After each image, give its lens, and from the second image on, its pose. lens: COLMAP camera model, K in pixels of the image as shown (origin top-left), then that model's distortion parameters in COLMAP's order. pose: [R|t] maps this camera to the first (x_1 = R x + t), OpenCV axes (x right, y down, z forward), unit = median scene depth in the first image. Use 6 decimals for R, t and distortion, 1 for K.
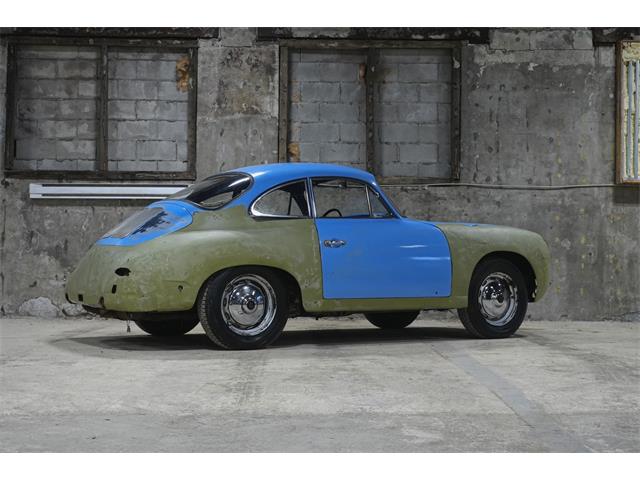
lens RADIAL K [[1034.0, 0, 314.2], [0, 1034.0, 246.6], [0, 0, 1]] dist [0.010807, 0.000000]
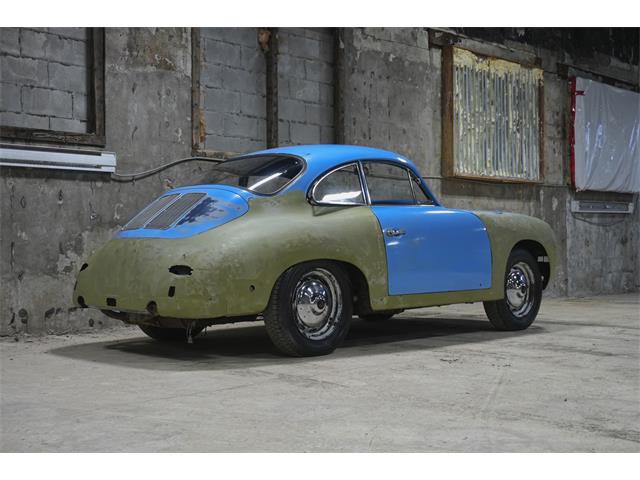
lens RADIAL K [[895.6, 0, 321.7], [0, 895.6, 238.3], [0, 0, 1]] dist [0.009422, 0.000000]
pose [[0.713963, -0.003967, 0.700172, -0.459105], [-0.003207, 0.999955, 0.008936, -0.003532], [-0.700176, -0.008626, 0.713918, 0.416935]]
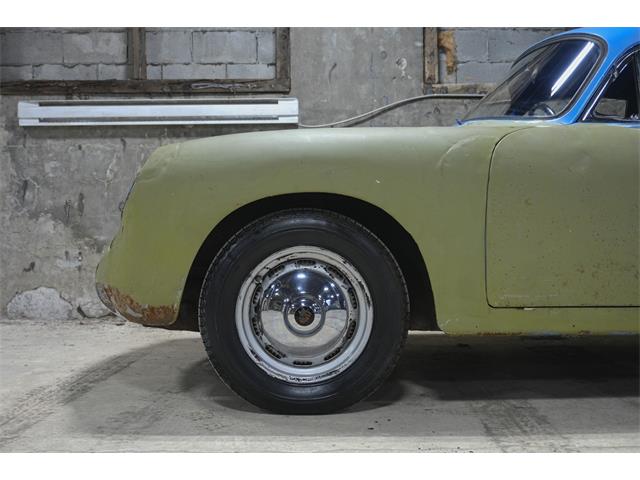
lens RADIAL K [[768.1, 0, 319.1], [0, 768.1, 238.4], [0, 0, 1]] dist [0.002820, 0.000000]
pose [[0.999786, -0.015480, -0.013750, -0.091856], [0.015904, 0.999386, 0.031232, 0.007955], [0.013258, -0.031444, 0.999418, 0.540803]]
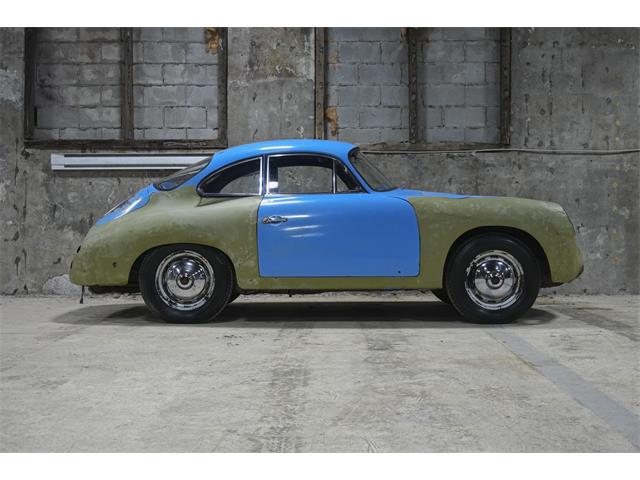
lens RADIAL K [[895.6, 0, 321.1], [0, 895.6, 241.4], [0, 0, 1]] dist [0.009422, 0.000000]
pose [[0.999686, -0.009005, -0.023393, -0.011132], [0.009902, 0.999209, 0.038505, -0.010446], [0.023028, -0.038724, 0.998985, 0.186182]]
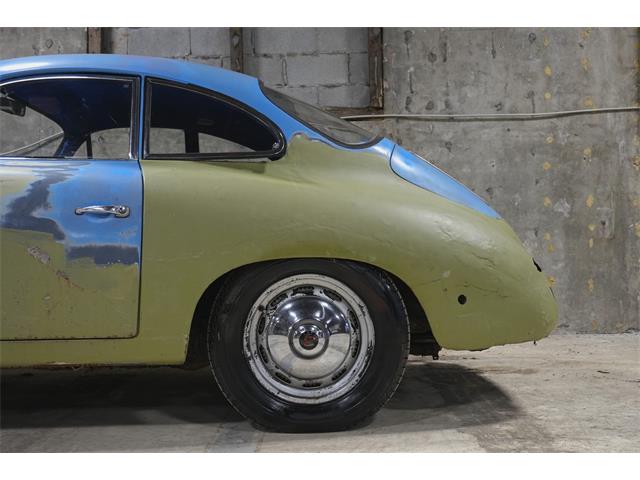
lens RADIAL K [[774.1, 0, 316.7], [0, 774.1, 237.2], [0, 0, 1]] dist [0.008858, 0.000000]
pose [[0.998770, -0.031405, -0.038359, 0.116273], [0.031623, 0.999487, 0.005088, 0.007914], [0.038180, -0.006294, 0.999251, 0.539992]]
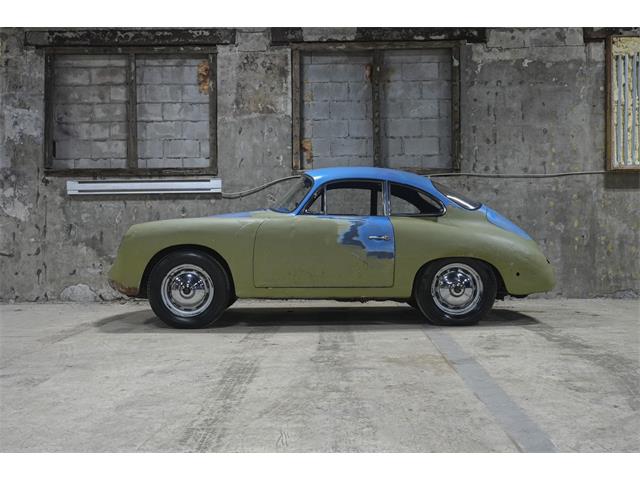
lens RADIAL K [[774.1, 0, 316.0], [0, 774.1, 239.7], [0, 0, 1]] dist [0.008858, 0.000000]
pose [[0.999041, -0.016373, -0.040611, 0.021844], [0.017393, 0.999538, 0.024908, -0.014302], [0.040185, -0.025591, 0.998865, 0.183145]]
